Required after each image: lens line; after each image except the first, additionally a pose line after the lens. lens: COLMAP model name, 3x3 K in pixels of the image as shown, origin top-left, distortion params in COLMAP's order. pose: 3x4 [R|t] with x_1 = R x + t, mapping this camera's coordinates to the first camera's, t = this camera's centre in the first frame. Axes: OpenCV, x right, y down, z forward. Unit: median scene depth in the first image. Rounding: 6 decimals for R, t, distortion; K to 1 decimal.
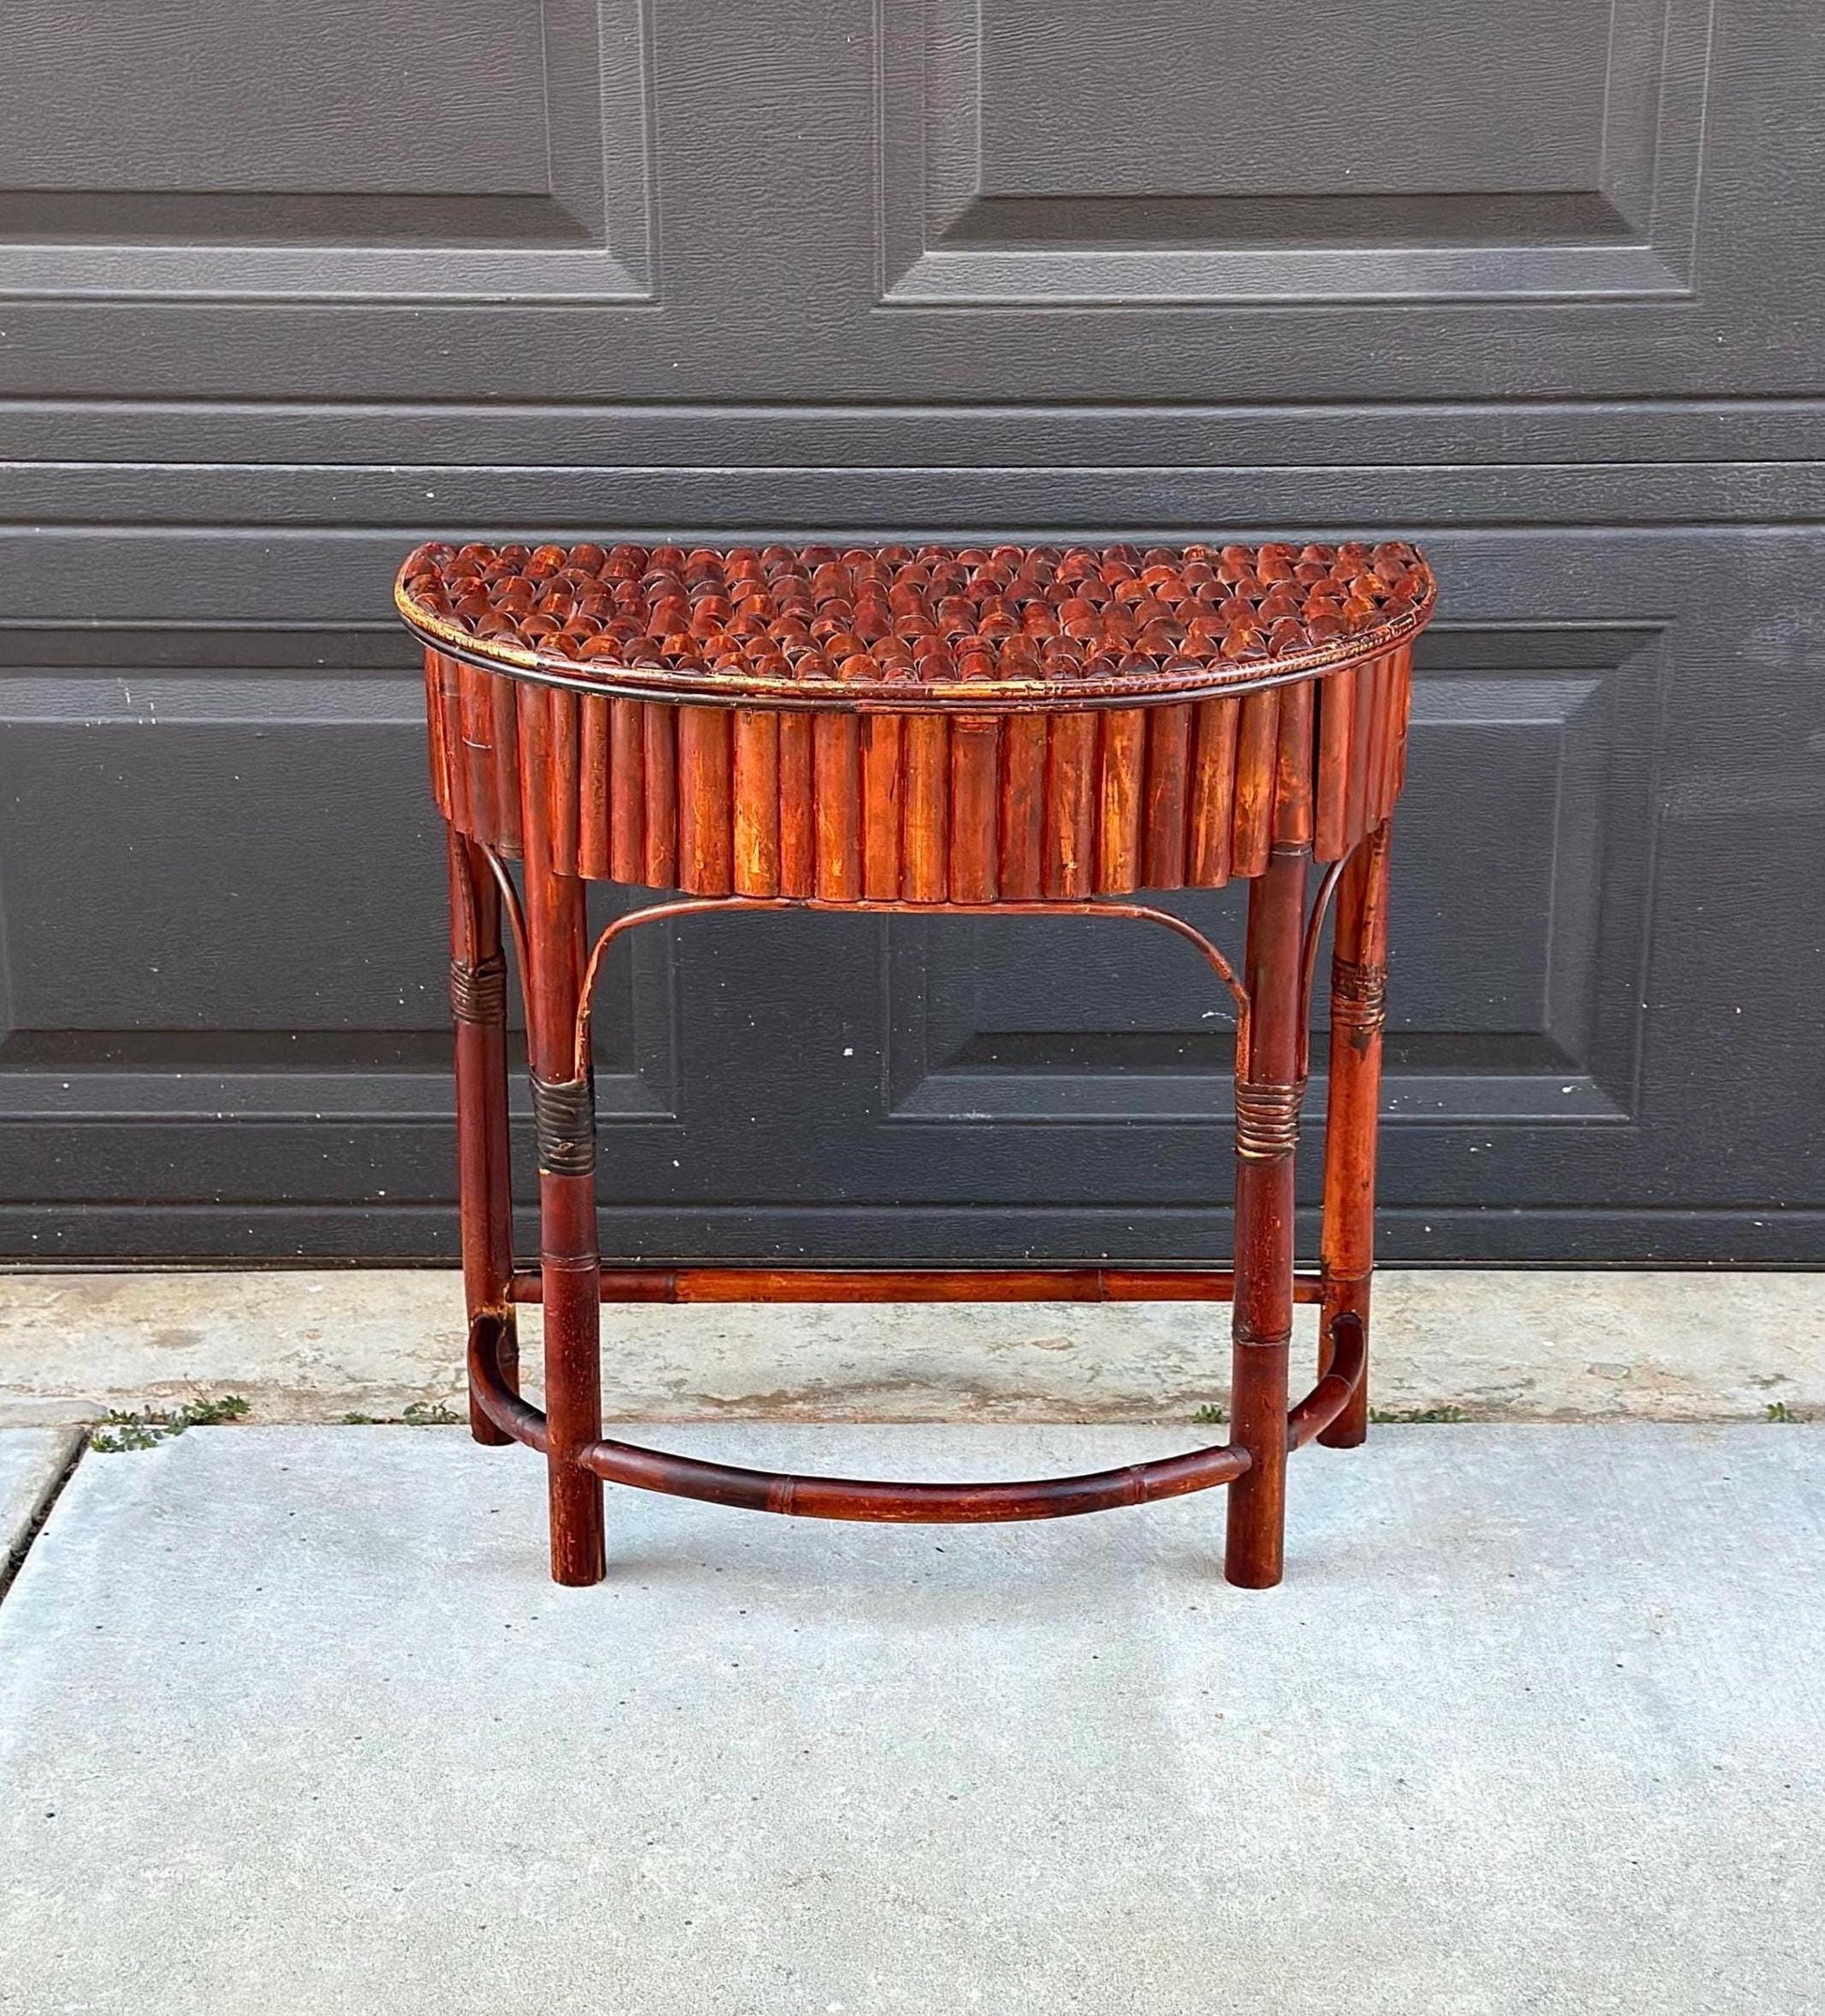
lens RADIAL K [[3756.3, 0, 944.7], [0, 3756.3, 1120.0], [0, 0, 1]] dist [0.158140, 0.000000]
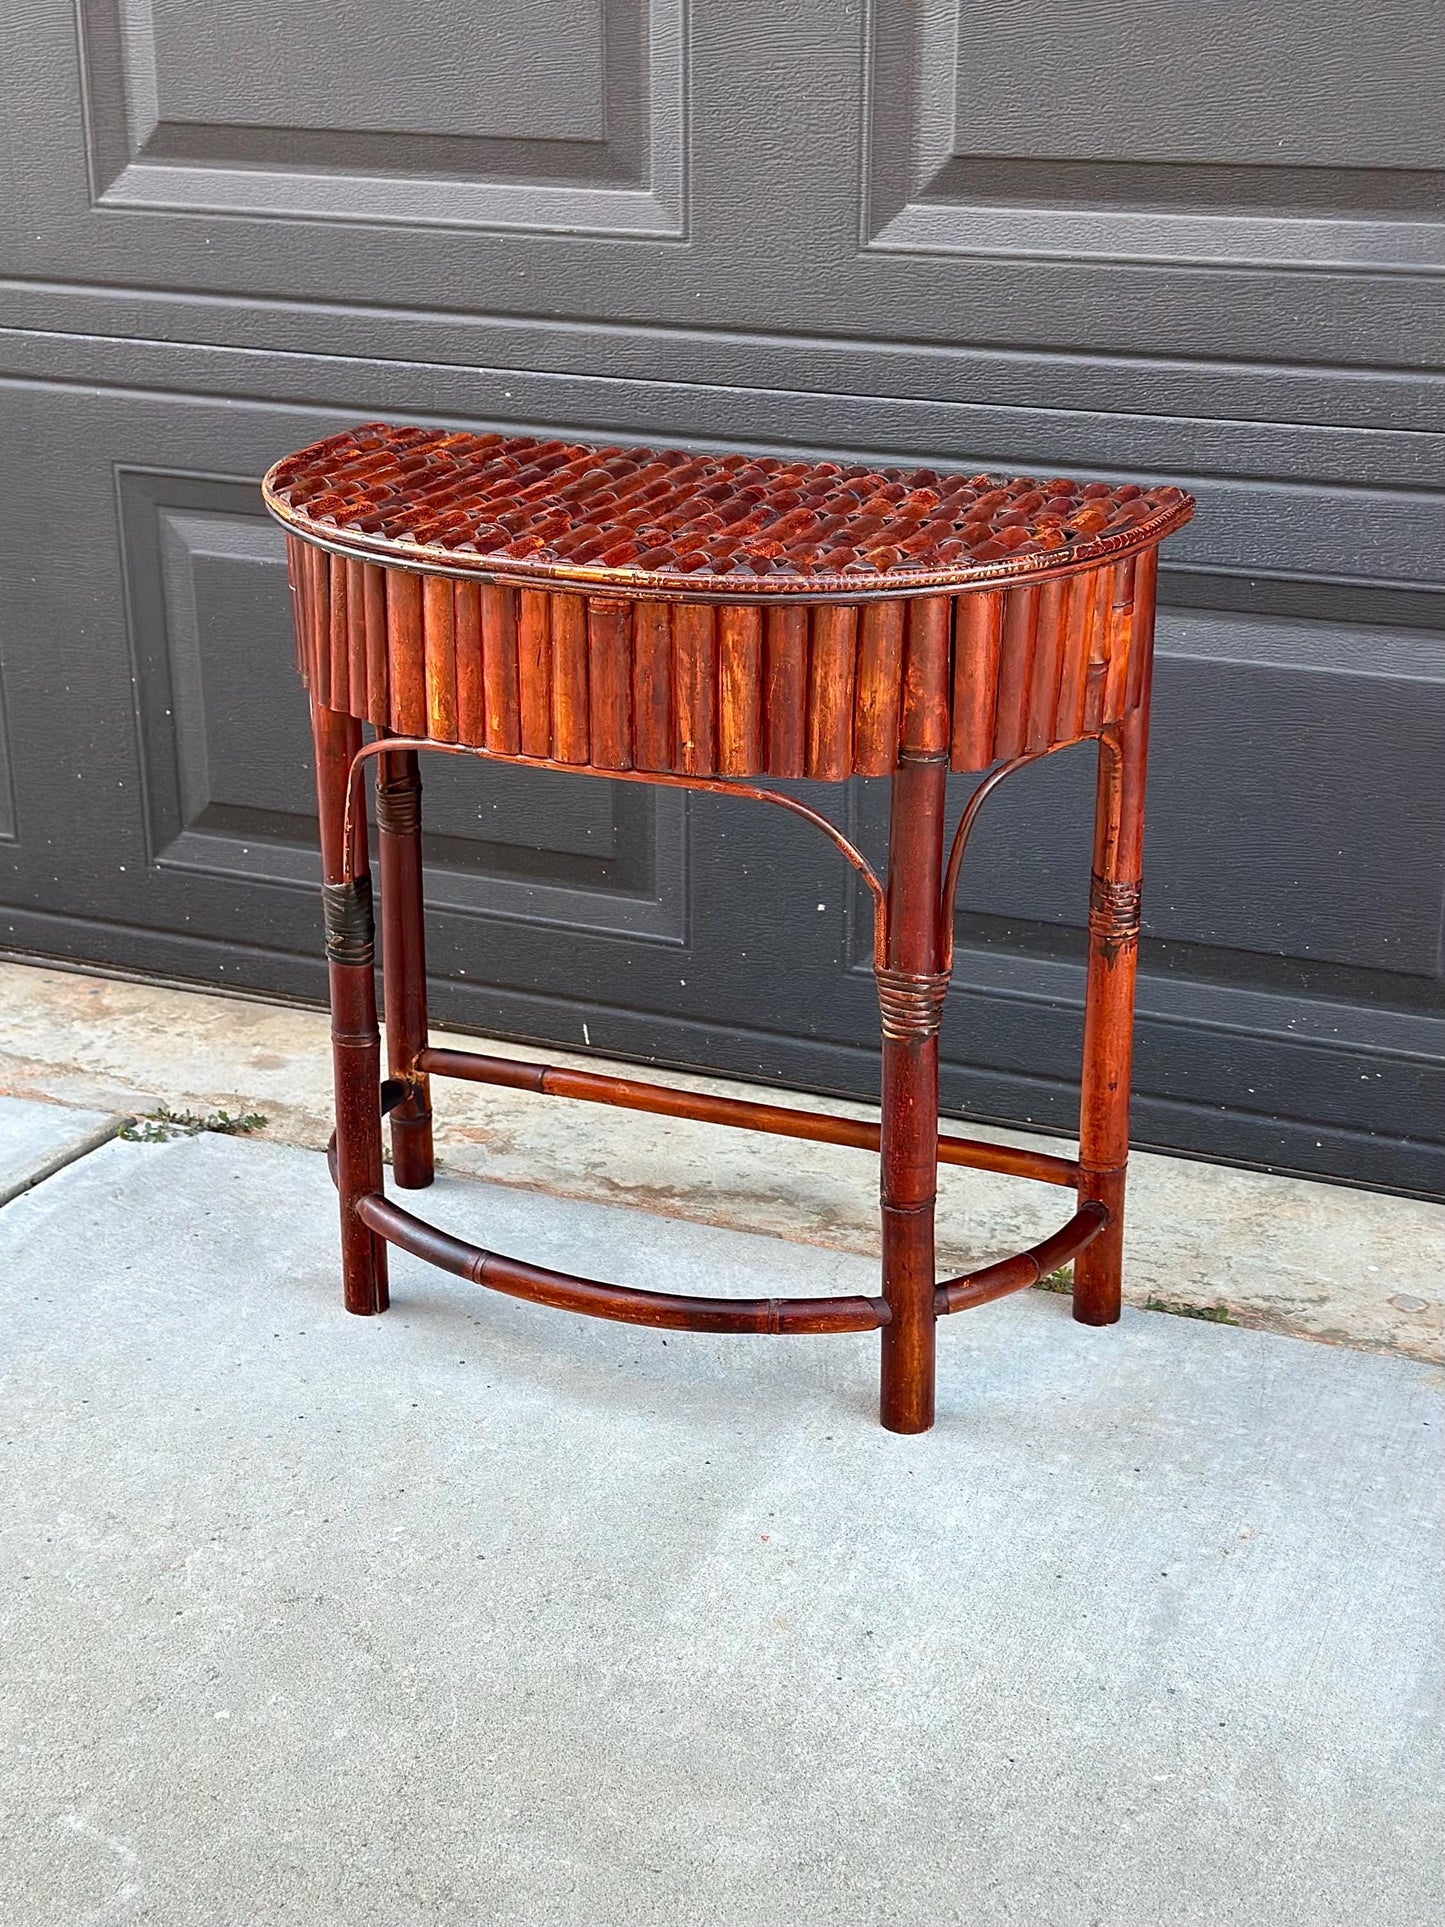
lens RADIAL K [[2898.5, 0, 721.4], [0, 2898.5, 971.3], [0, 0, 1]] dist [0.150216, 0.000000]
pose [[0.915398, 0.142424, -0.376513, 0.326772], [-0.139968, 0.989571, 0.034029, -0.028488], [0.377433, 0.021550, 0.925786, 0.195123]]
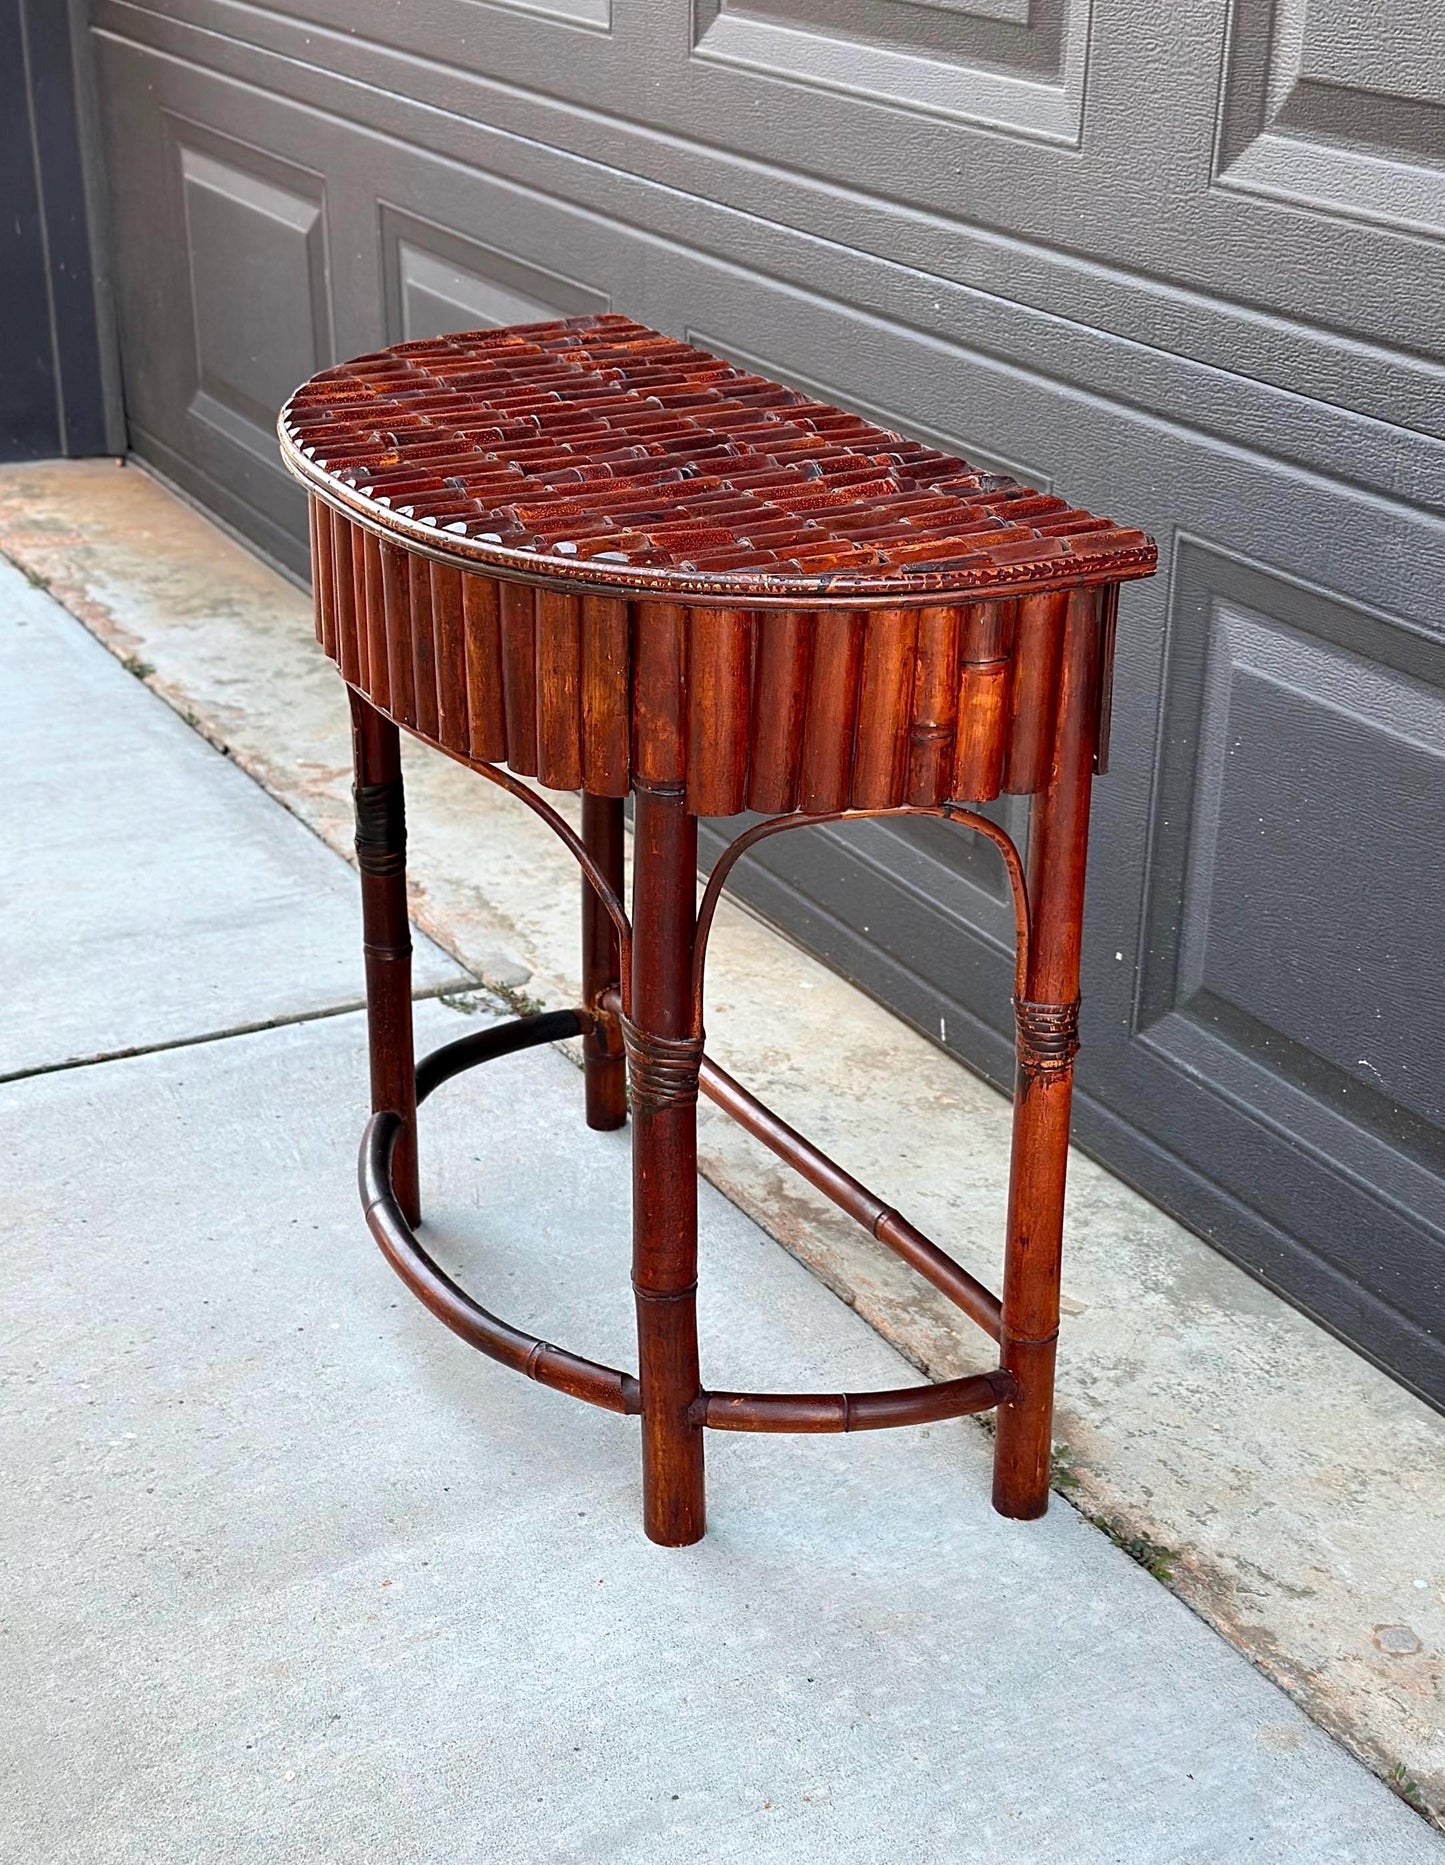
lens RADIAL K [[2960.6, 0, 739.2], [0, 2960.6, 986.1], [0, 0, 1]] dist [0.160816, 0.000000]
pose [[0.478277, 0.365875, -0.798365, 0.629900], [-0.323652, 0.918529, 0.227053, -0.177903], [0.816395, 0.149798, 0.557728, 0.567620]]
